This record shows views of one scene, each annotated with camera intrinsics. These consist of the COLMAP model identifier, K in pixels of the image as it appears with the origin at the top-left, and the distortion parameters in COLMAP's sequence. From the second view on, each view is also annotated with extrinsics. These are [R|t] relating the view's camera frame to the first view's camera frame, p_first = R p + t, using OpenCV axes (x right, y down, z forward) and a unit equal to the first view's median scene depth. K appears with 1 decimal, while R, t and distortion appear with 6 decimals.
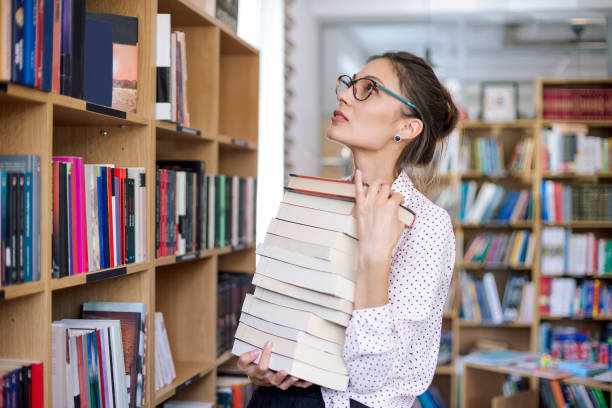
lens RADIAL K [[931.3, 0, 306.0], [0, 931.3, 204.0], [0, 0, 1]] dist [-0.169994, 0.083292]
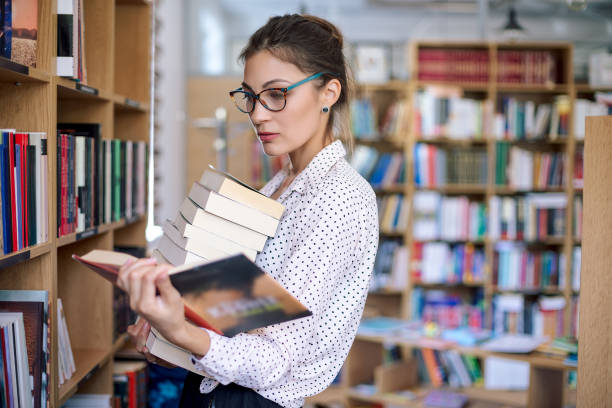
lens RADIAL K [[913.2, 0, 306.0], [0, 913.2, 204.0], [0, 0, 1]] dist [-0.184439, 0.170463]
pose [[0.978468, -0.006160, 0.206305, -0.098093], [-0.003734, 0.998863, 0.047535, -0.012082], [-0.206363, -0.047282, 0.977332, 0.122252]]
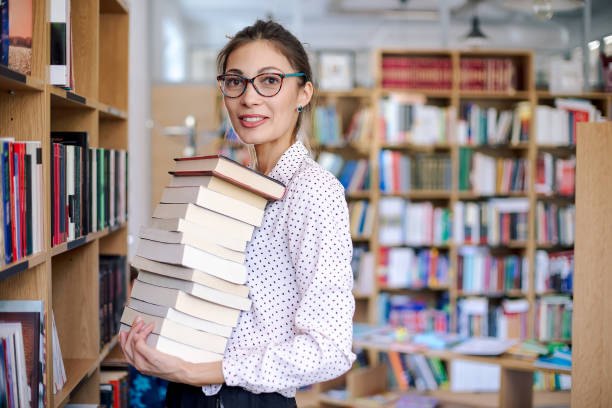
lens RADIAL K [[913.2, 0, 306.0], [0, 913.2, 204.0], [0, 0, 1]] dist [-0.184439, 0.170463]
pose [[0.963050, -0.013523, 0.268985, -0.143475], [0.002818, 0.999190, 0.040146, -0.012560], [-0.269310, -0.037905, 0.962307, 0.124973]]
